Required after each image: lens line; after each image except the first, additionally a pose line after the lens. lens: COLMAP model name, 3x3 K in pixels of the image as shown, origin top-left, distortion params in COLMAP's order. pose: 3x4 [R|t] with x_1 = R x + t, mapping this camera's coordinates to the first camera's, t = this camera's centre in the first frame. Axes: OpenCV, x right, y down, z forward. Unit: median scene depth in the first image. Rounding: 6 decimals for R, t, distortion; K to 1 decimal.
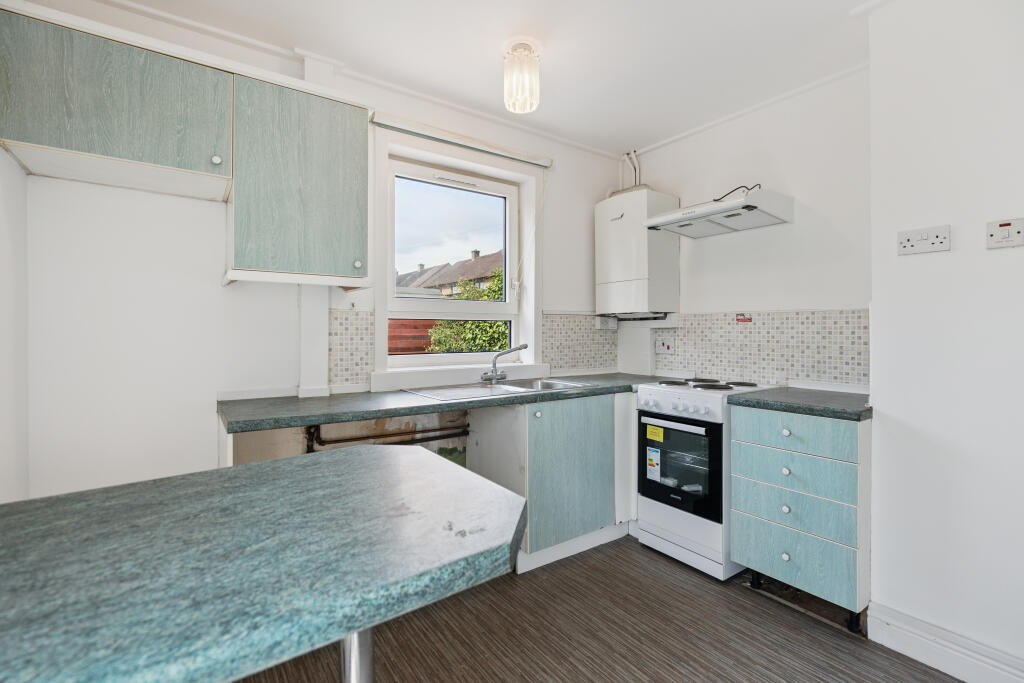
lens RADIAL K [[466.9, 0, 512.6], [0, 466.9, 332.3], [0, 0, 1]] dist [-0.001641, 0.001201]
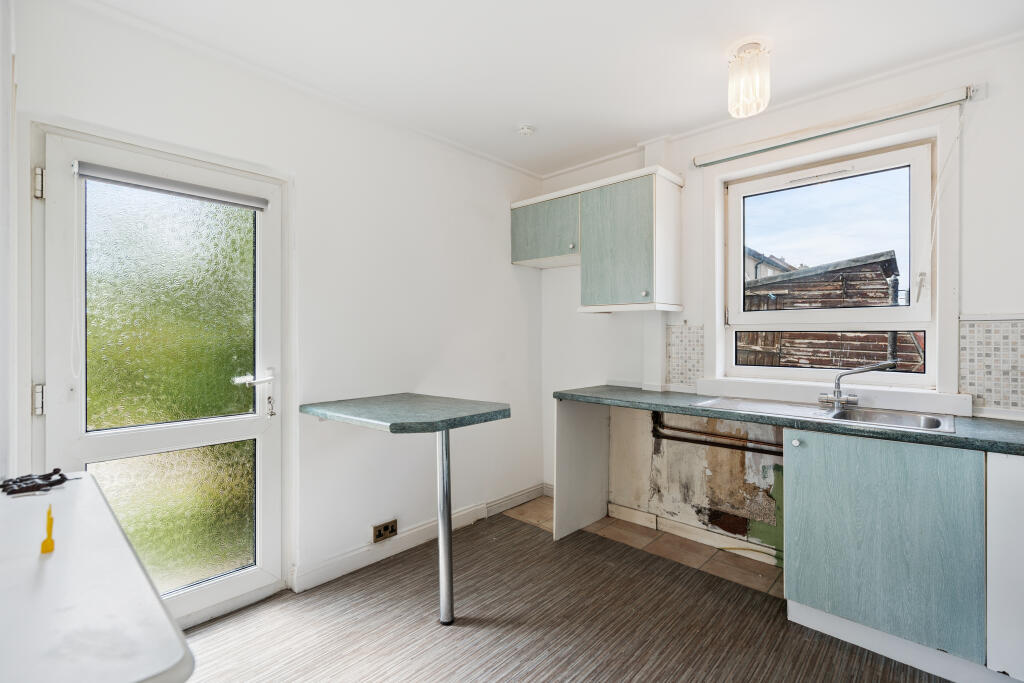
lens RADIAL K [[466.9, 0, 515.3], [0, 466.9, 338.6], [0, 0, 1]] dist [-0.001641, 0.001201]
pose [[0.203252, 0.010609, -0.979069, 0.759402], [-0.001701, 0.999944, 0.010482, -0.024851], [0.979125, -0.000465, 0.203259, 0.305088]]
